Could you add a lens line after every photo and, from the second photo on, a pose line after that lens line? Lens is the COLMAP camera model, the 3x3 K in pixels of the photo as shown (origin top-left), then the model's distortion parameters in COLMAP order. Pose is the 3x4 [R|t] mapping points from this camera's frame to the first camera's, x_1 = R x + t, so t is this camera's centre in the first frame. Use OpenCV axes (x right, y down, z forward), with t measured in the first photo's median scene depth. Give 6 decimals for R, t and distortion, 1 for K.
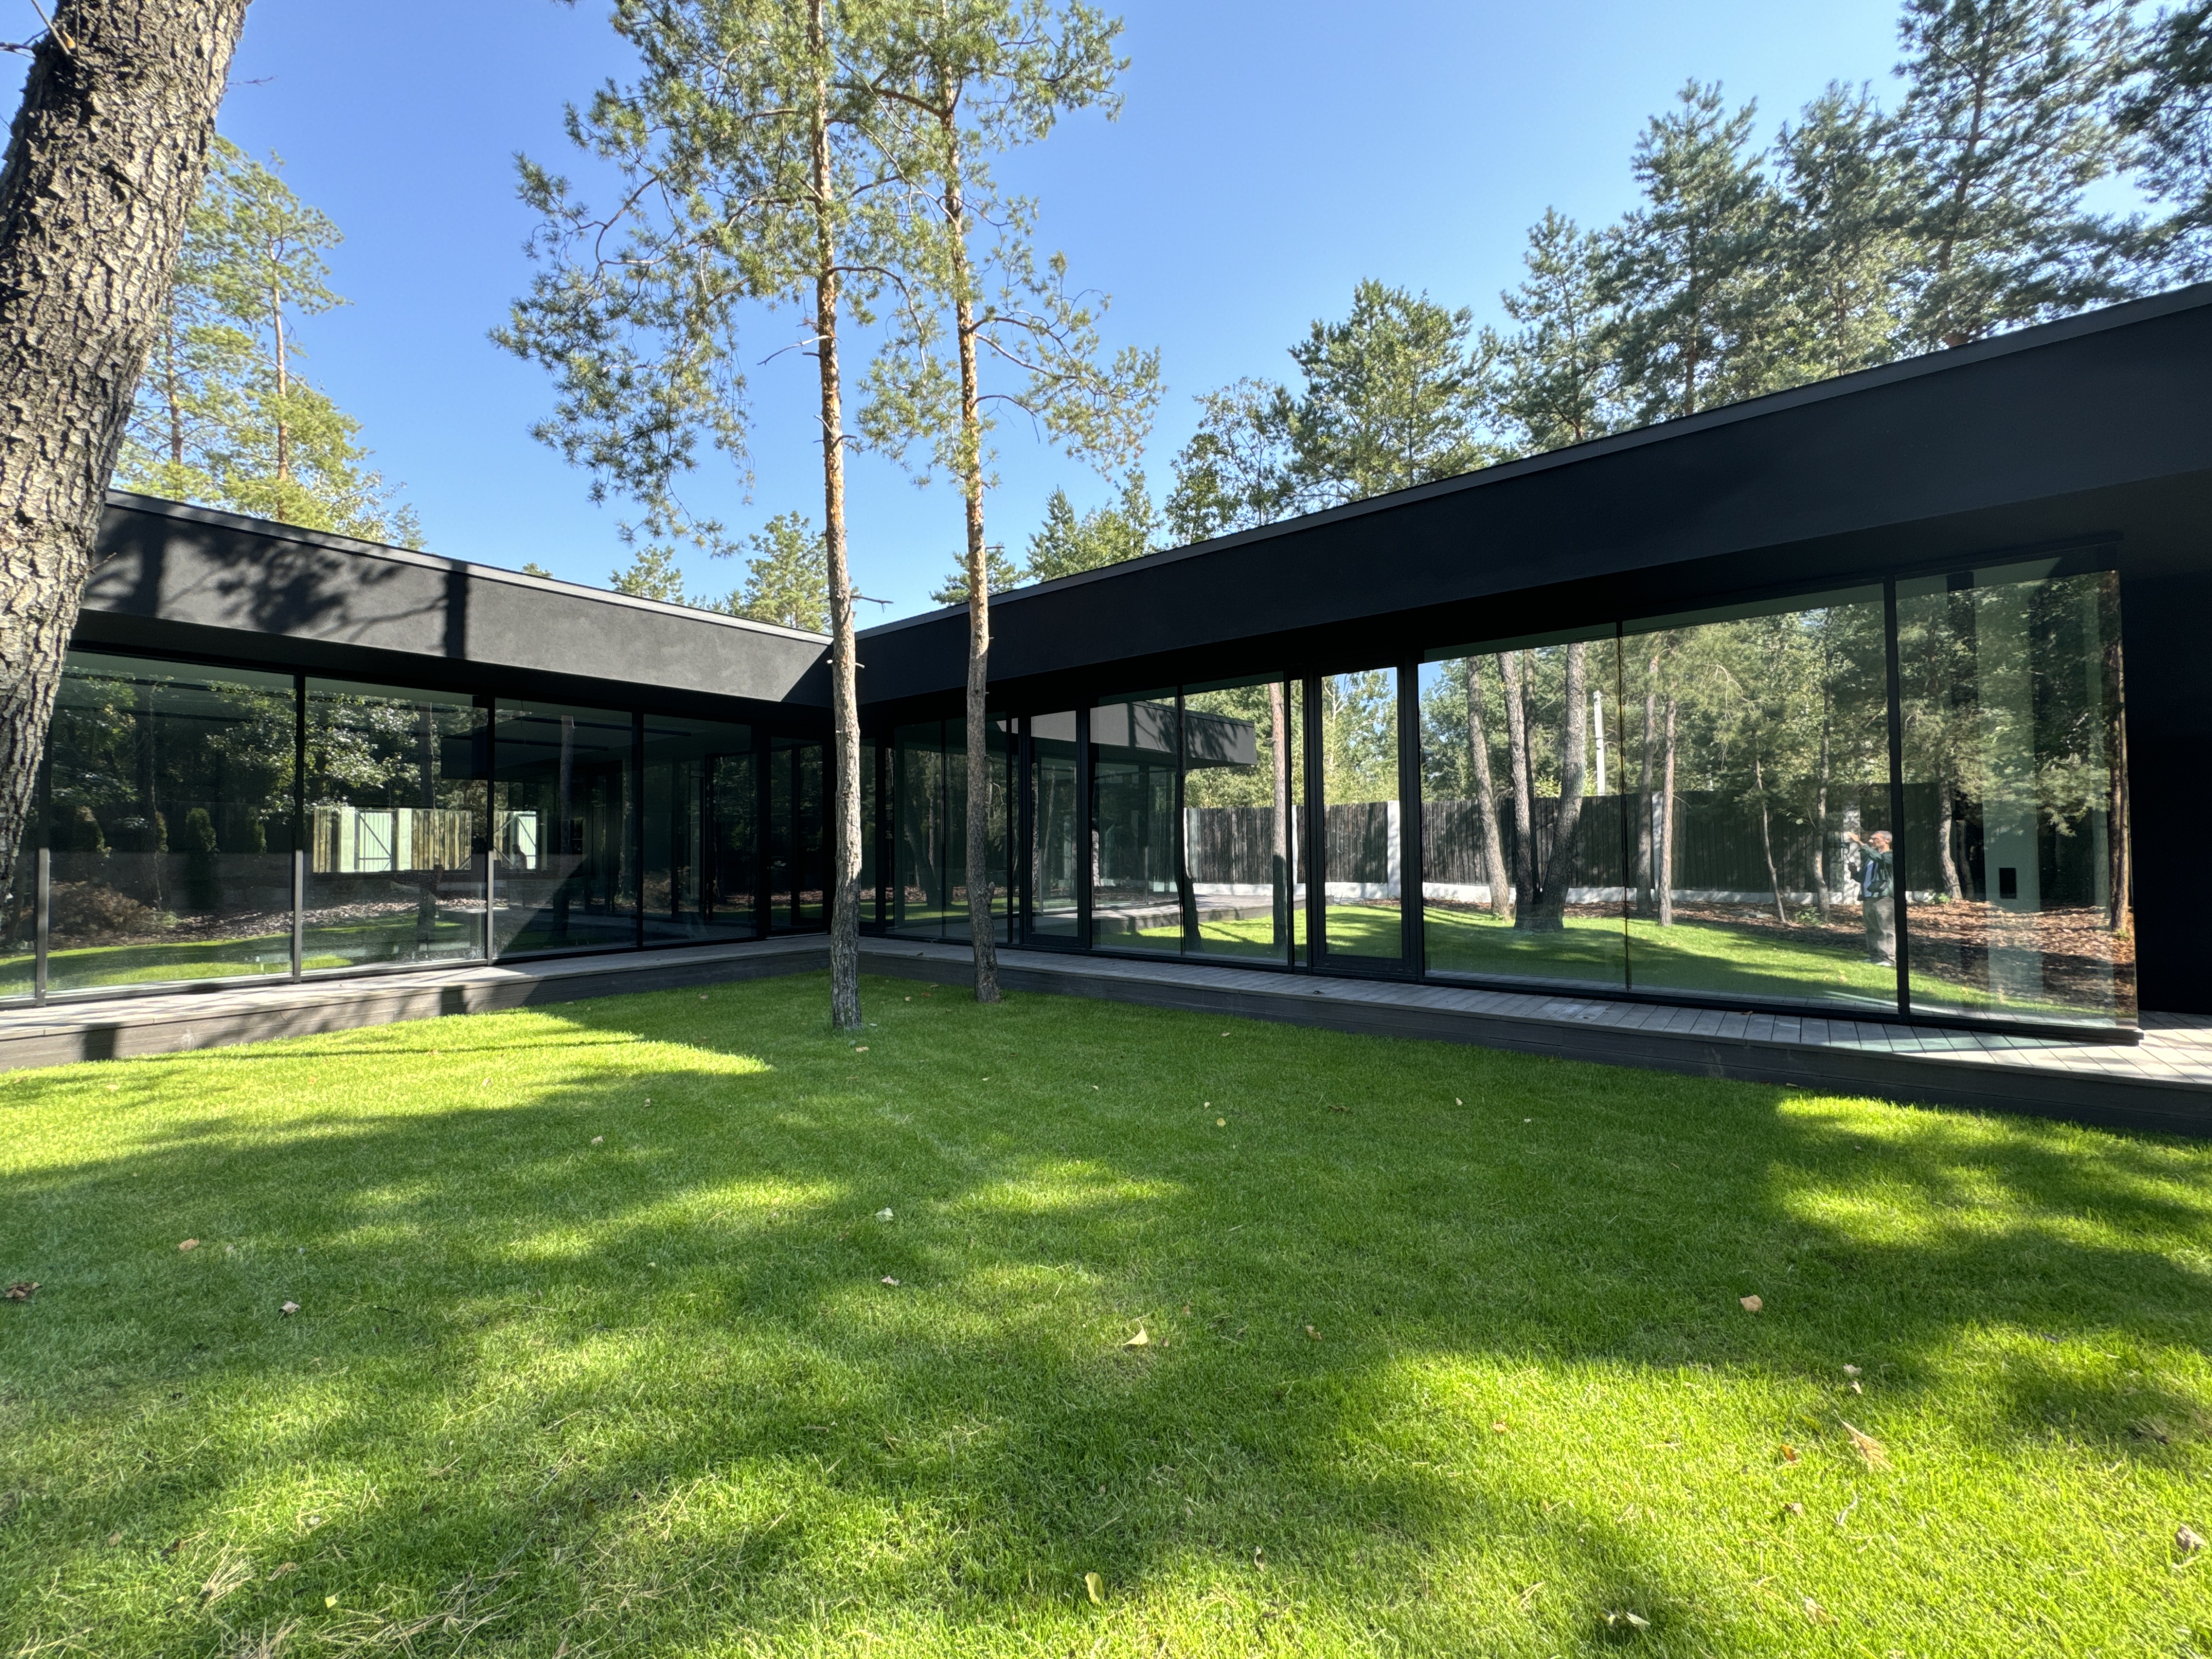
lens RADIAL K [[917.2, 0, 1123.9], [0, 917.2, 830.8], [0, 0, 1]] dist [-0.002226, 0.000404]
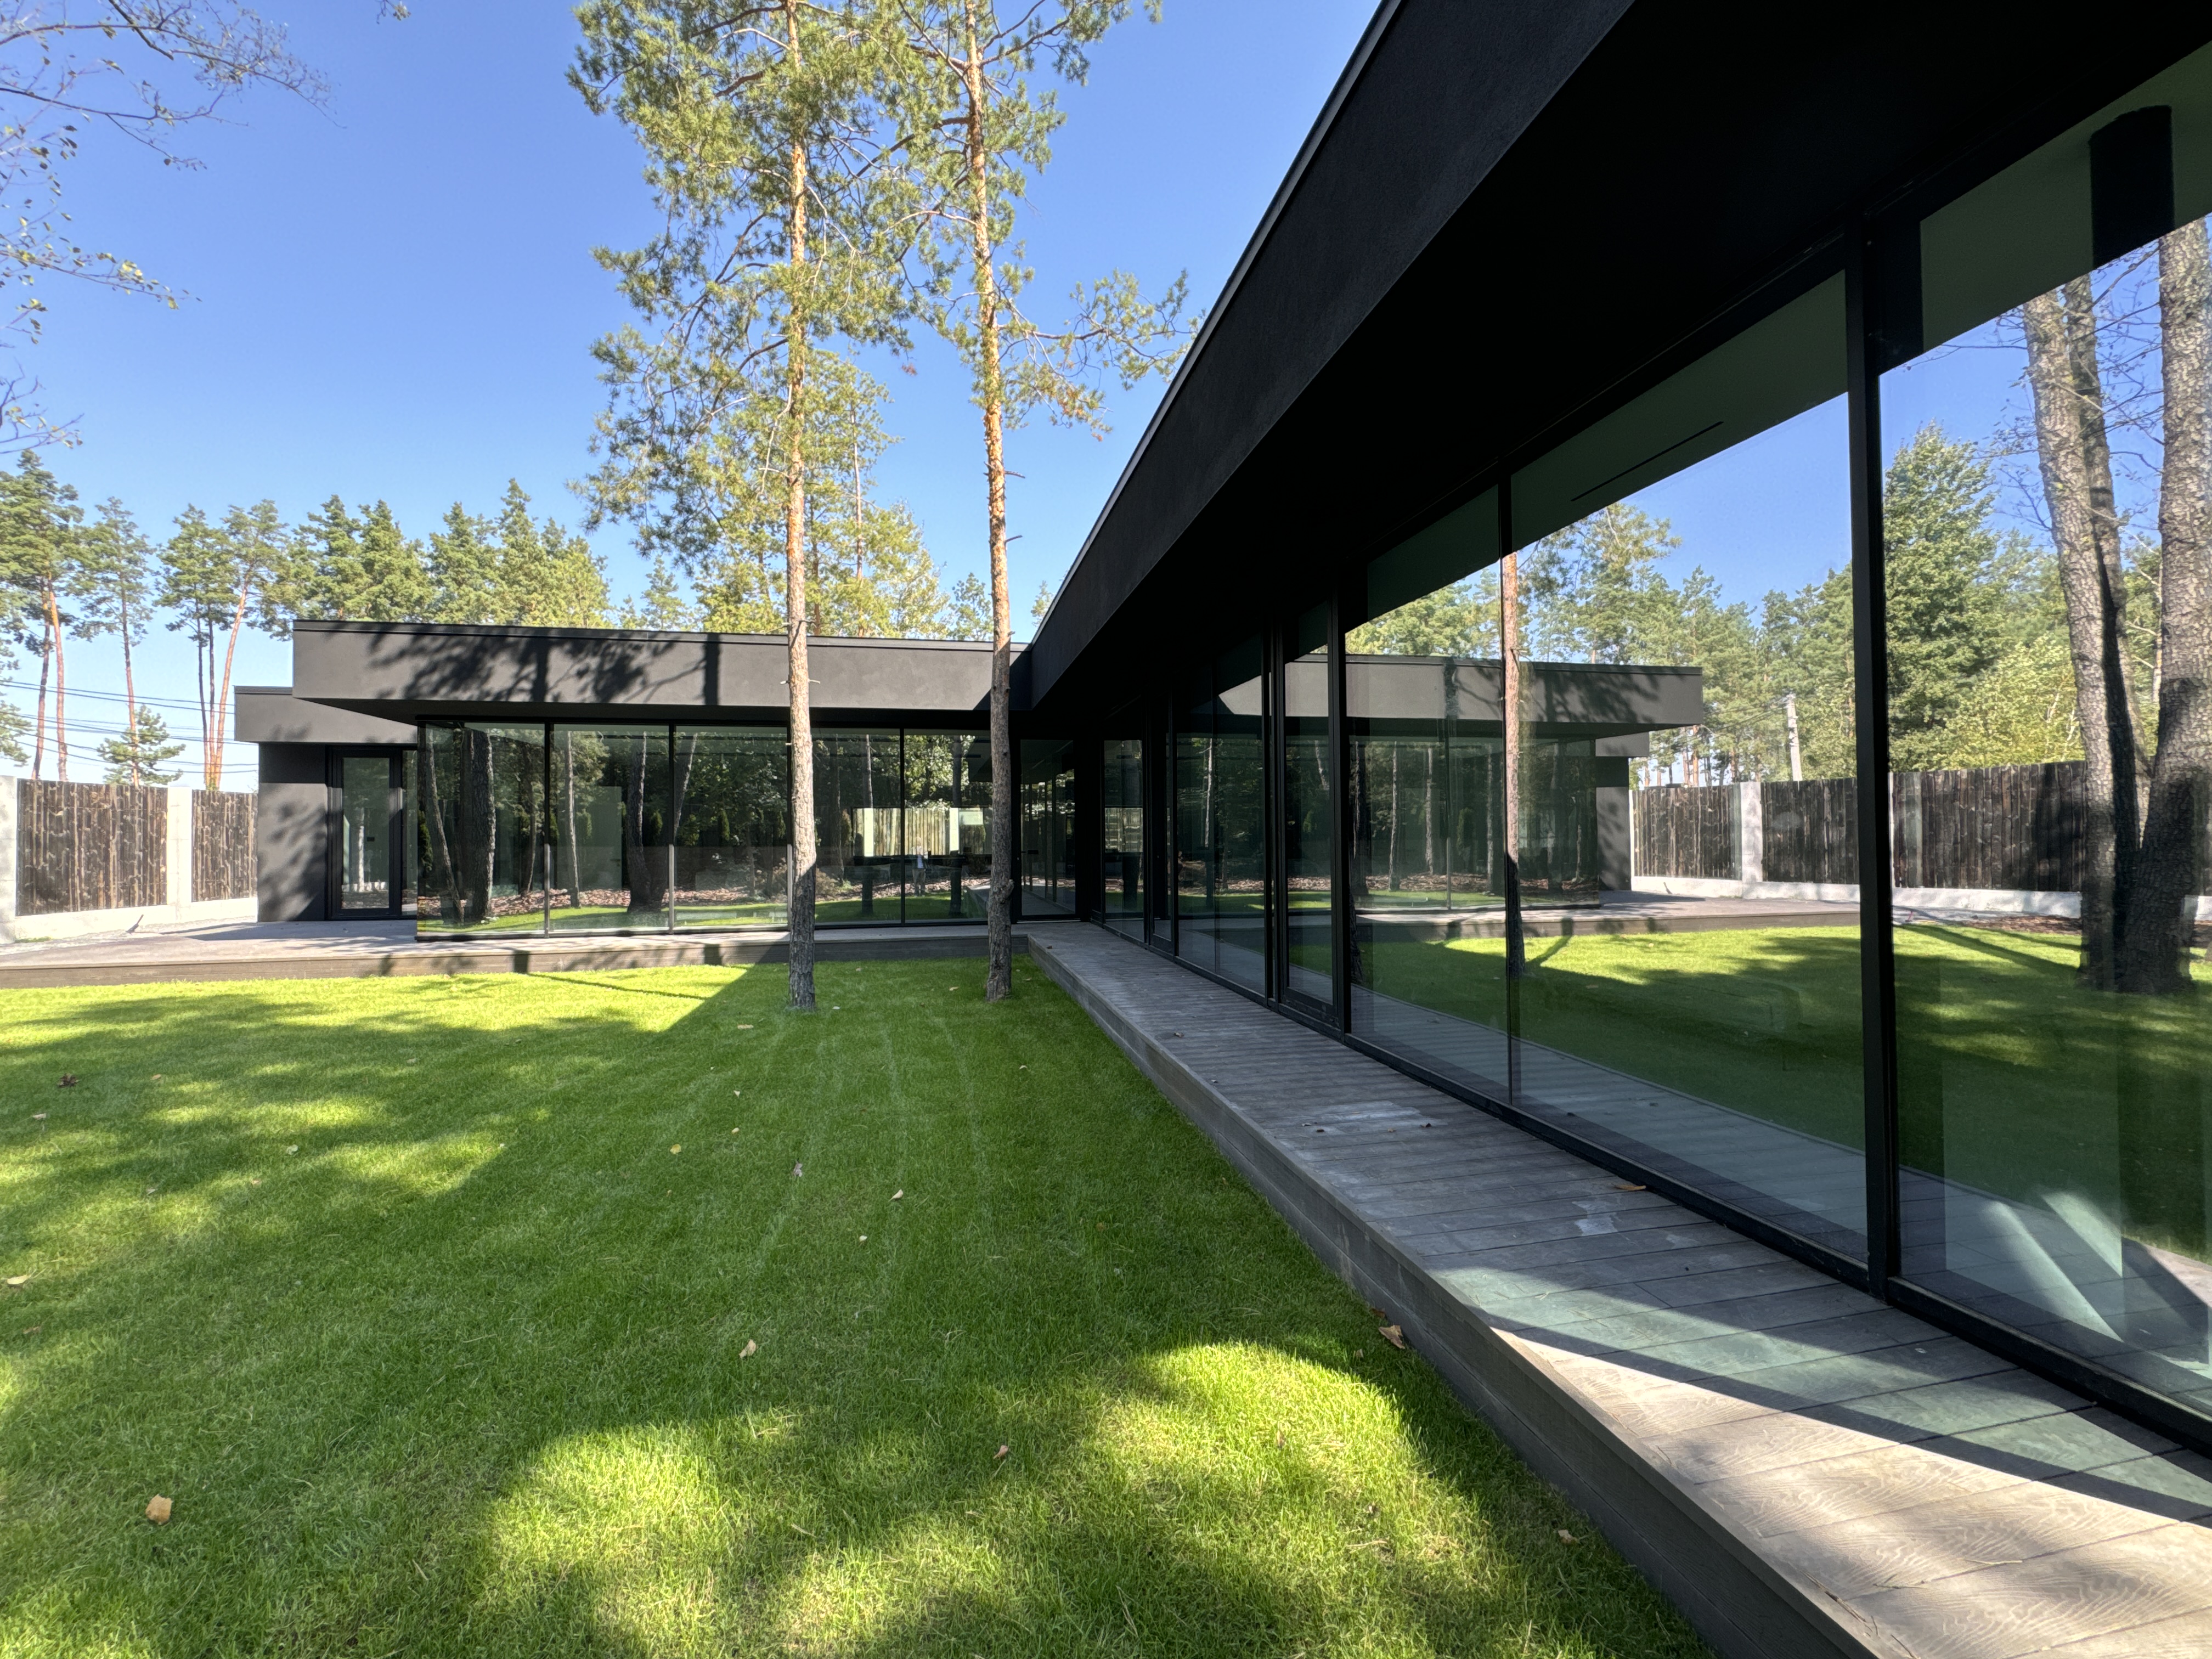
lens RADIAL K [[917.2, 0, 1123.9], [0, 917.2, 830.8], [0, 0, 1]] dist [-0.002226, 0.000404]
pose [[0.776888, -0.007484, -0.629594, 0.655688], [0.016323, 0.999833, 0.008256, 0.000413], [0.629427, -0.016691, 0.776880, 0.356353]]
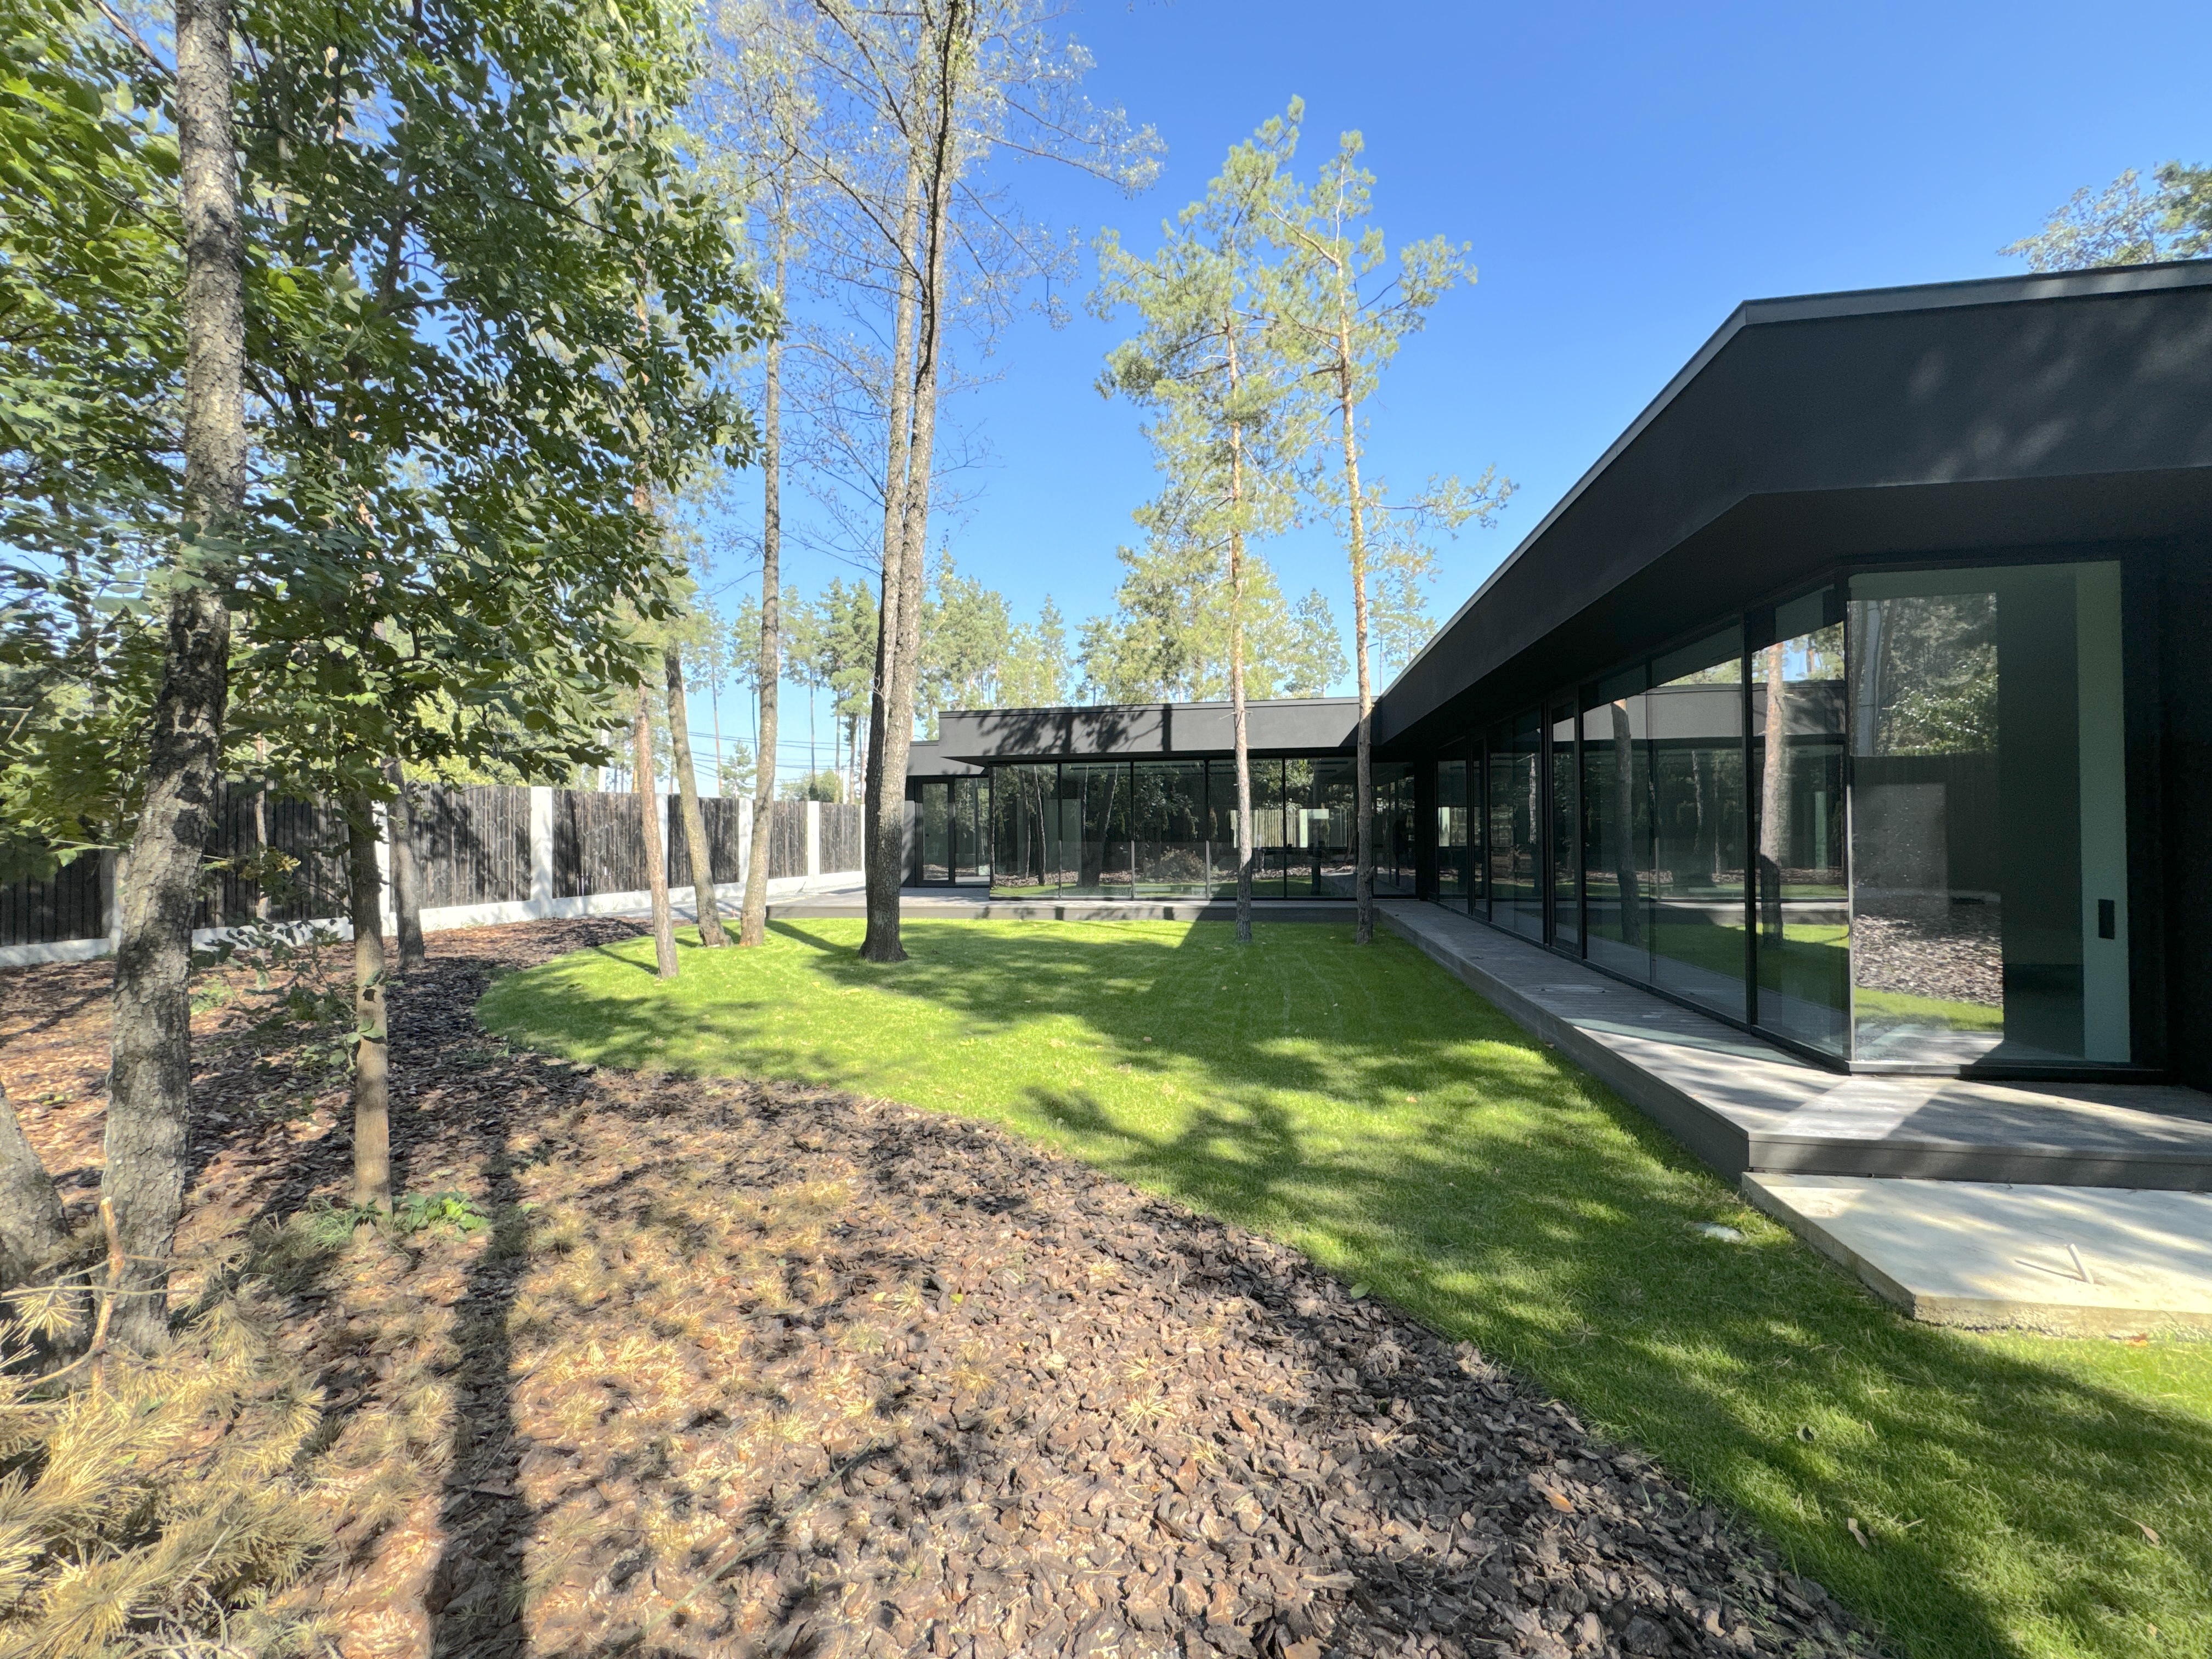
lens RADIAL K [[917.2, 0, 1123.9], [0, 917.2, 830.8], [0, 0, 1]] dist [-0.002226, 0.000404]
pose [[0.505795, -0.001899, -0.862652, 1.117517], [0.022888, 0.999675, 0.011219, -0.030595], [0.862350, -0.025419, 0.505674, -0.157795]]
